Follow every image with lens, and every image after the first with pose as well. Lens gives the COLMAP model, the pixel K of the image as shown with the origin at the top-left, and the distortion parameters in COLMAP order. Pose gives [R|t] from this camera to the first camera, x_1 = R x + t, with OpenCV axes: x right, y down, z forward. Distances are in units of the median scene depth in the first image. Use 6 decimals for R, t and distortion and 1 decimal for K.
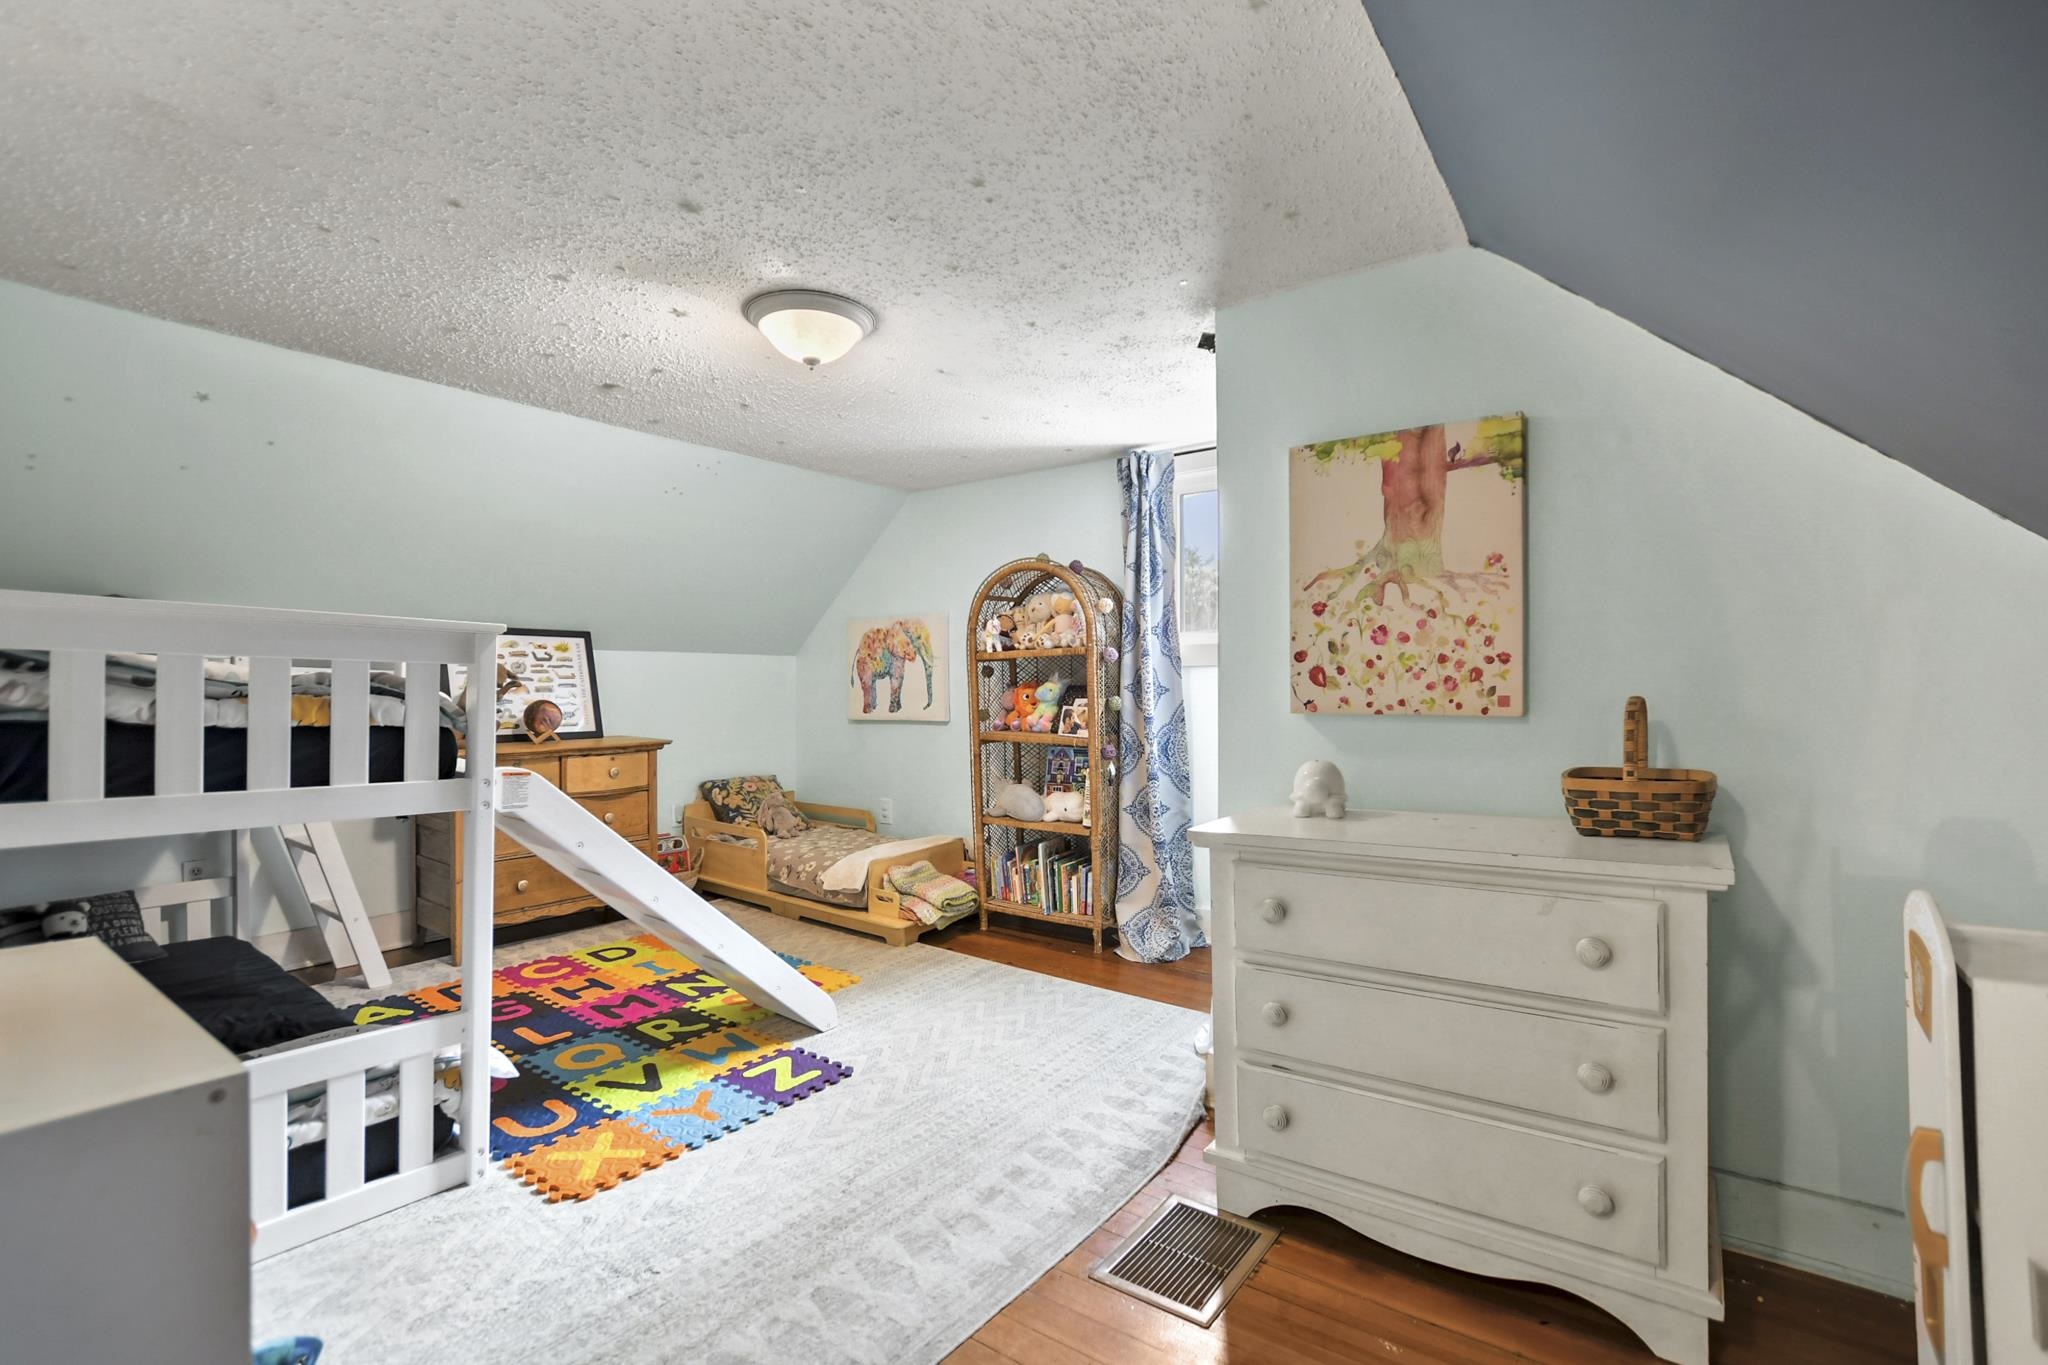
lens RADIAL K [[906.4, 0, 1014.6], [0, 906.4, 704.2], [0, 0, 1]] dist [-0.011290, 0.003974]
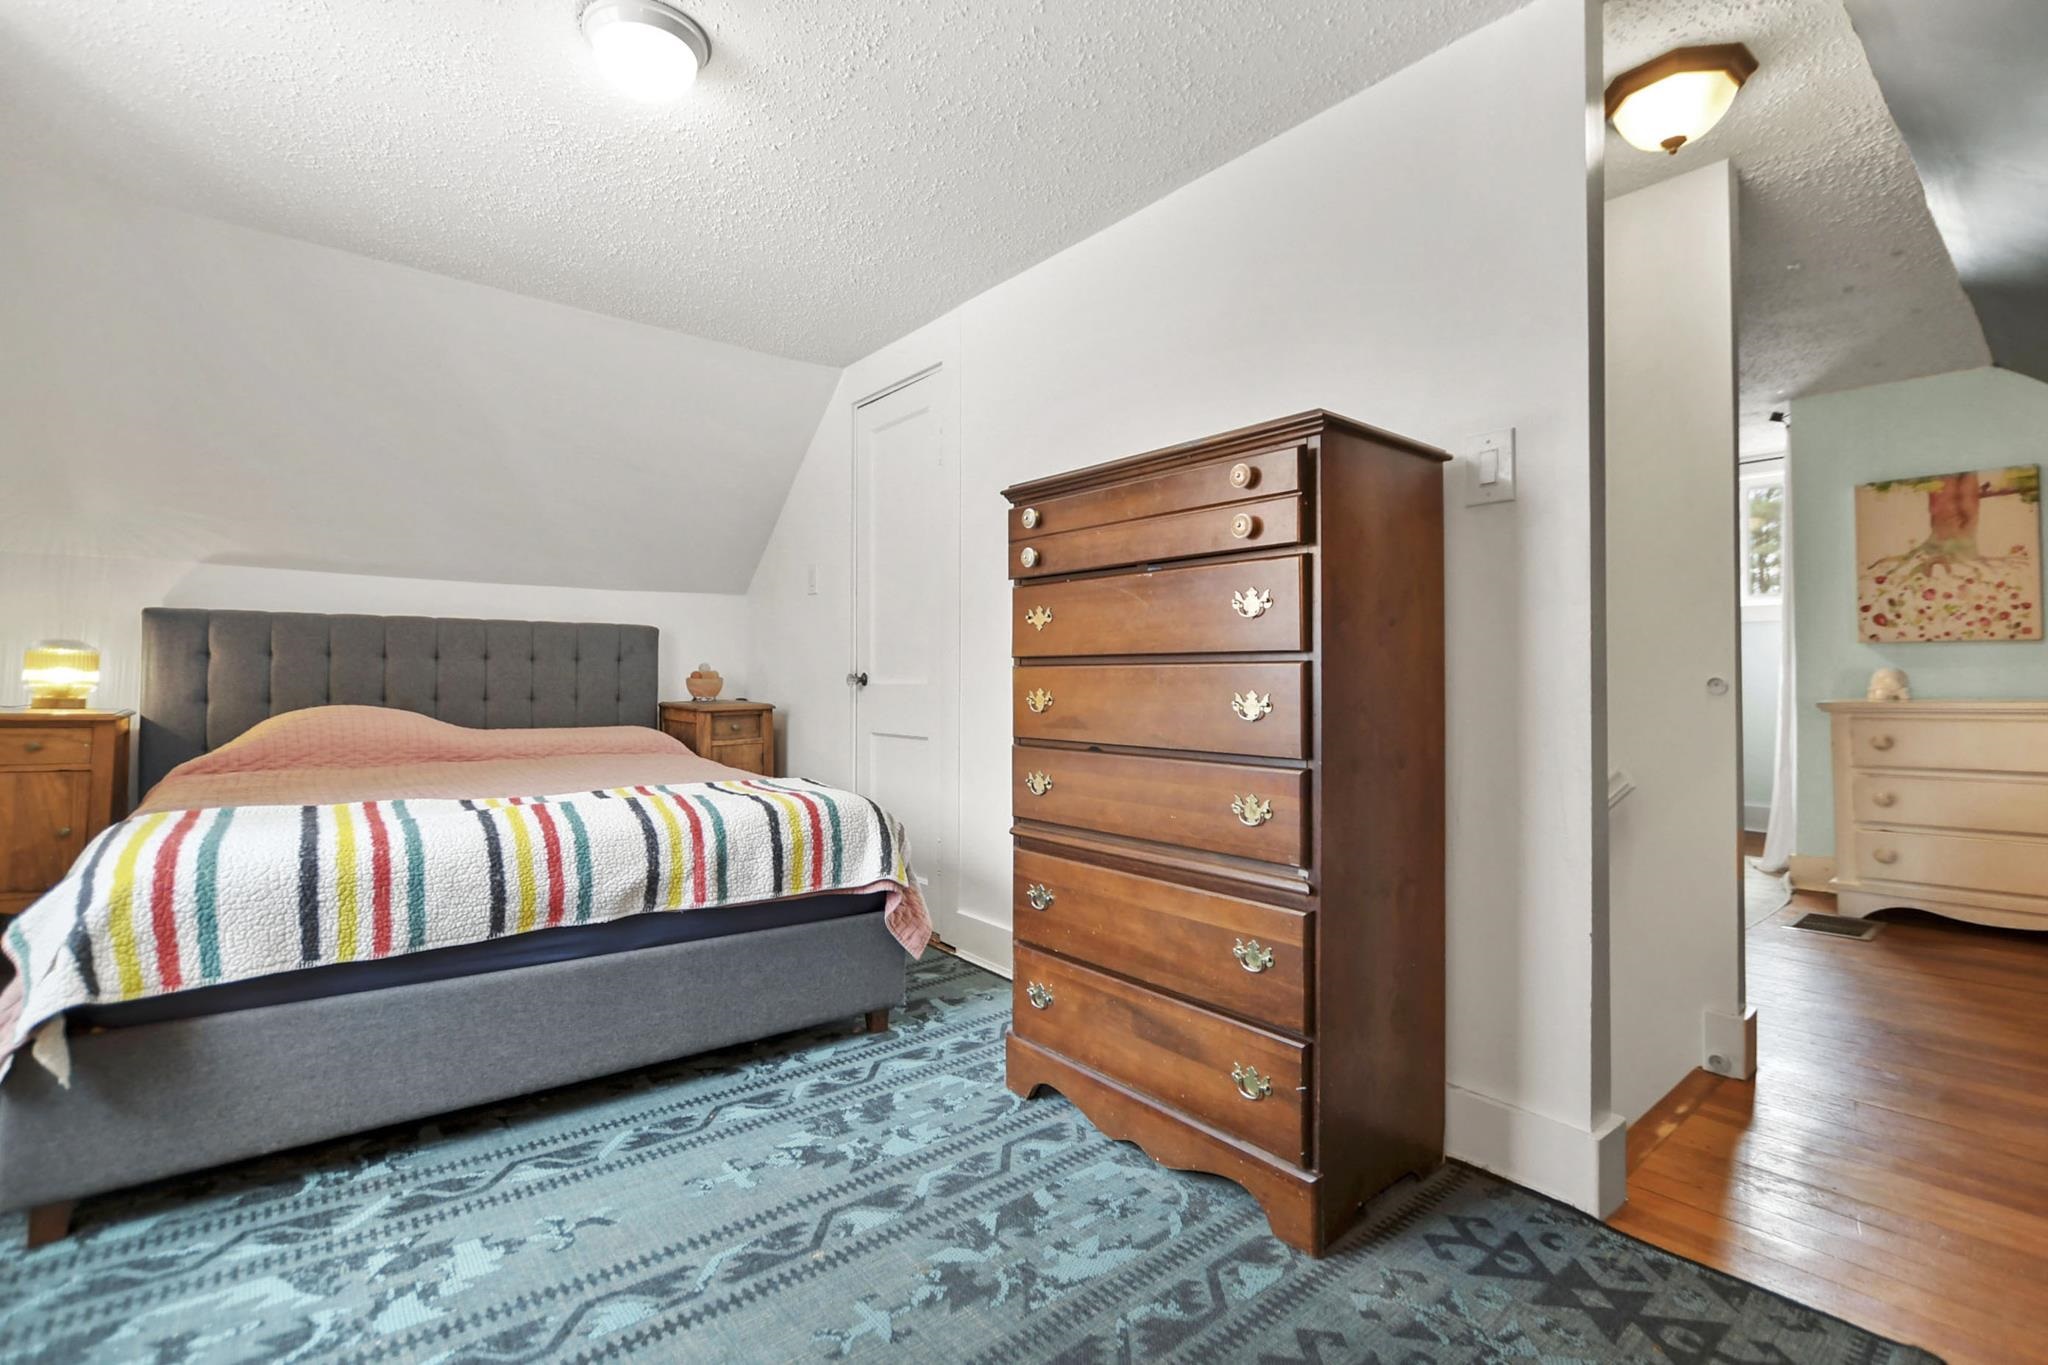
lens RADIAL K [[906.4, 0, 1034.5], [0, 906.4, 671.4], [0, 0, 1]] dist [-0.011290, 0.003974]
pose [[0.978013, 0.007303, -0.208415, -0.896003], [-0.012630, 0.999626, -0.024243, 0.131430], [0.208160, 0.026343, 0.977740, -1.009033]]
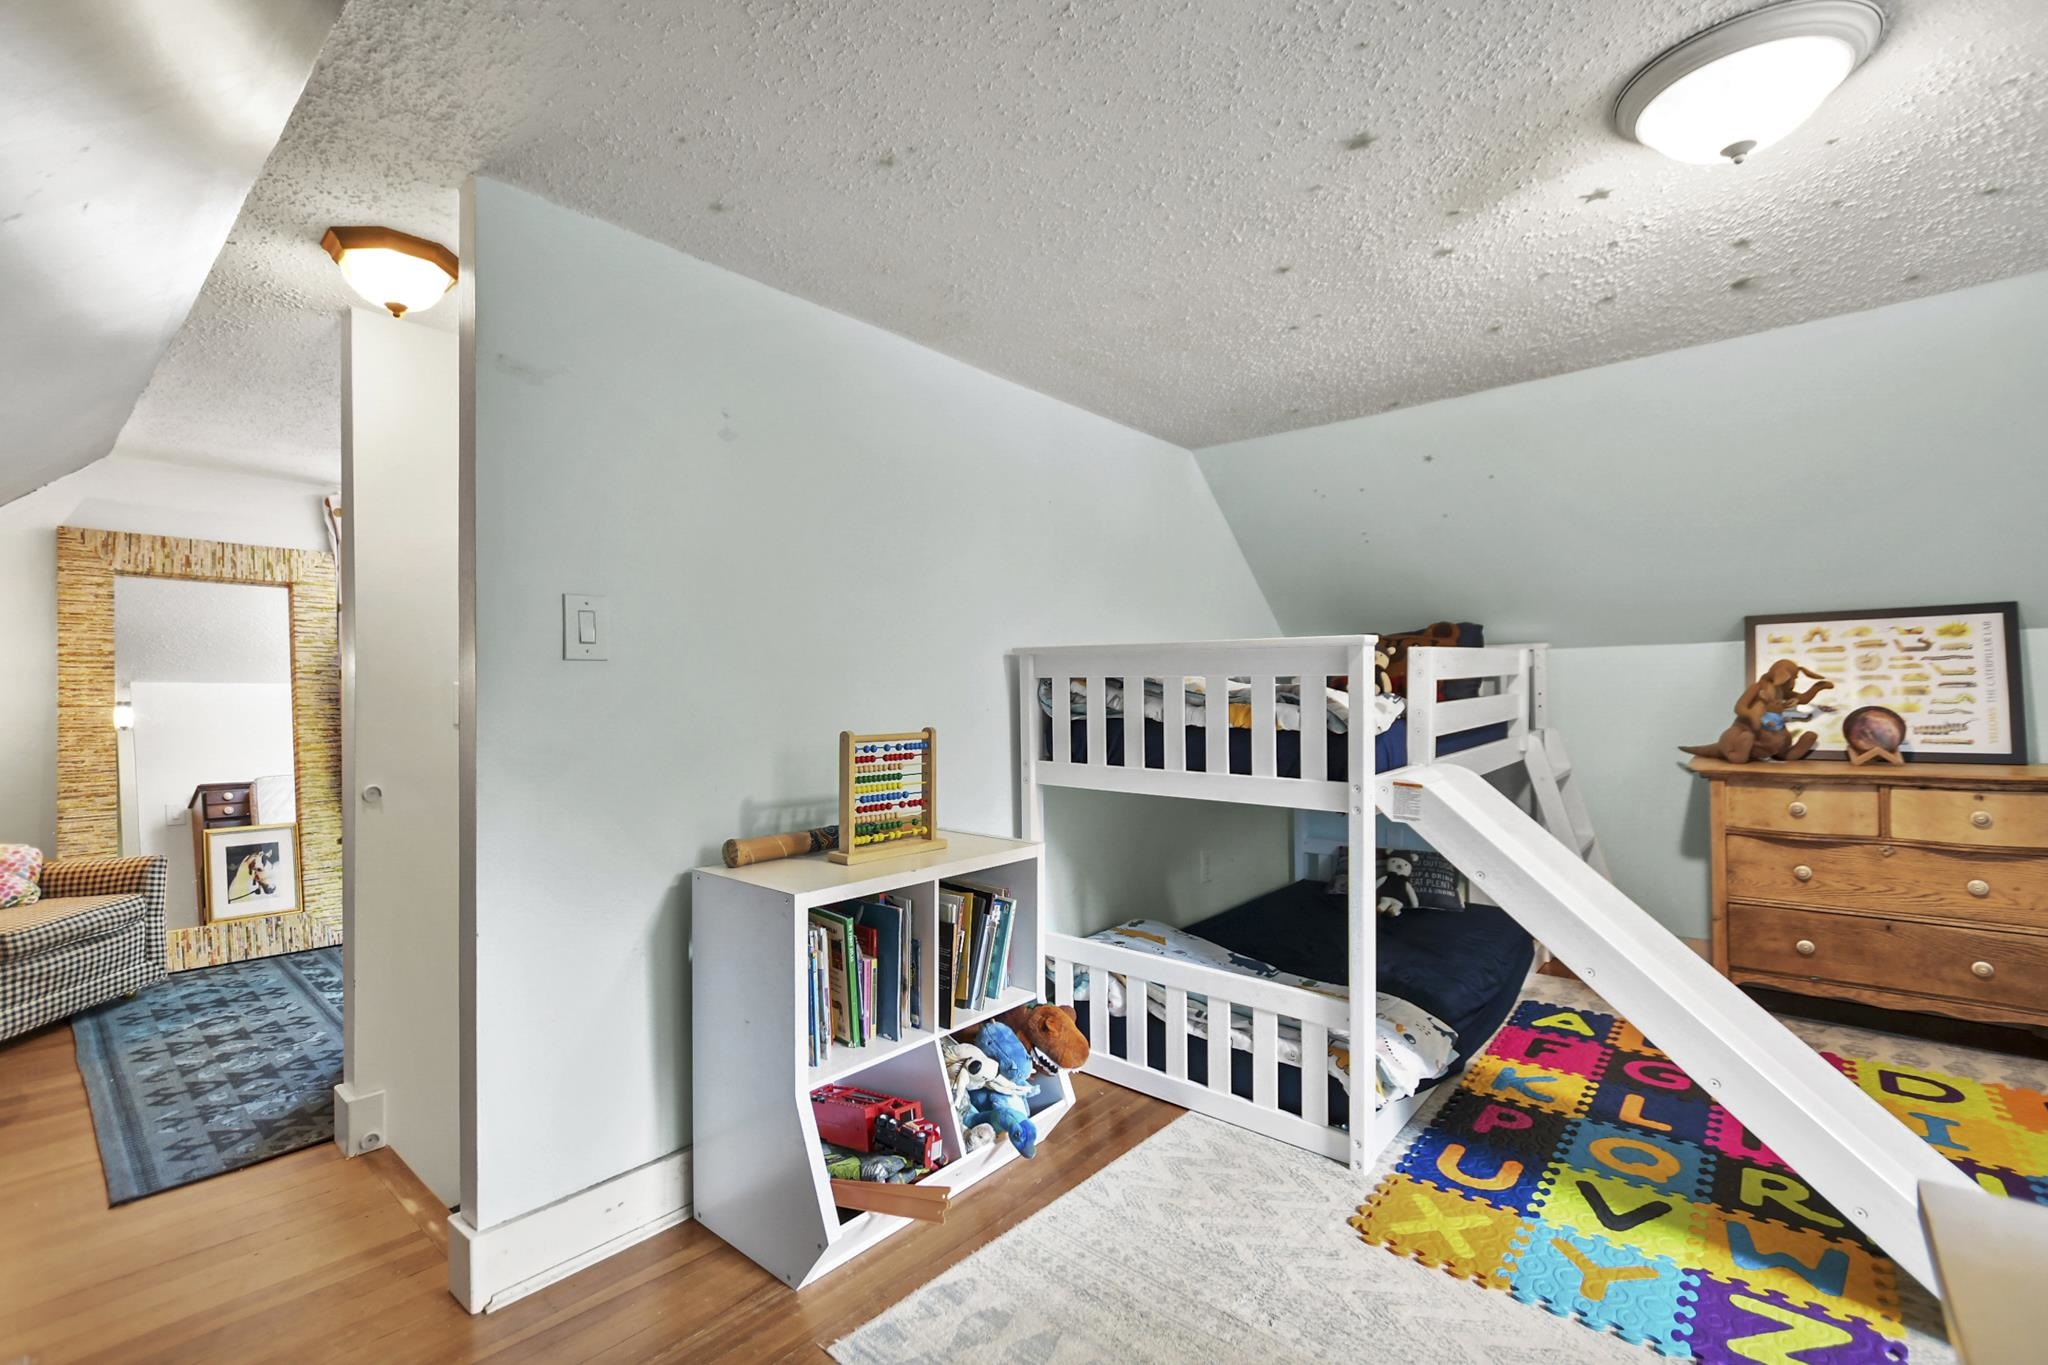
lens RADIAL K [[906.4, 0, 1012.6], [0, 906.4, 686.3], [0, 0, 1]] dist [-0.011290, 0.003974]
pose [[-0.066269, -0.009960, -0.997752, 0.295354], [-0.006188, 0.999935, -0.009571, -0.010956], [0.997783, 0.005539, -0.066326, 0.415705]]
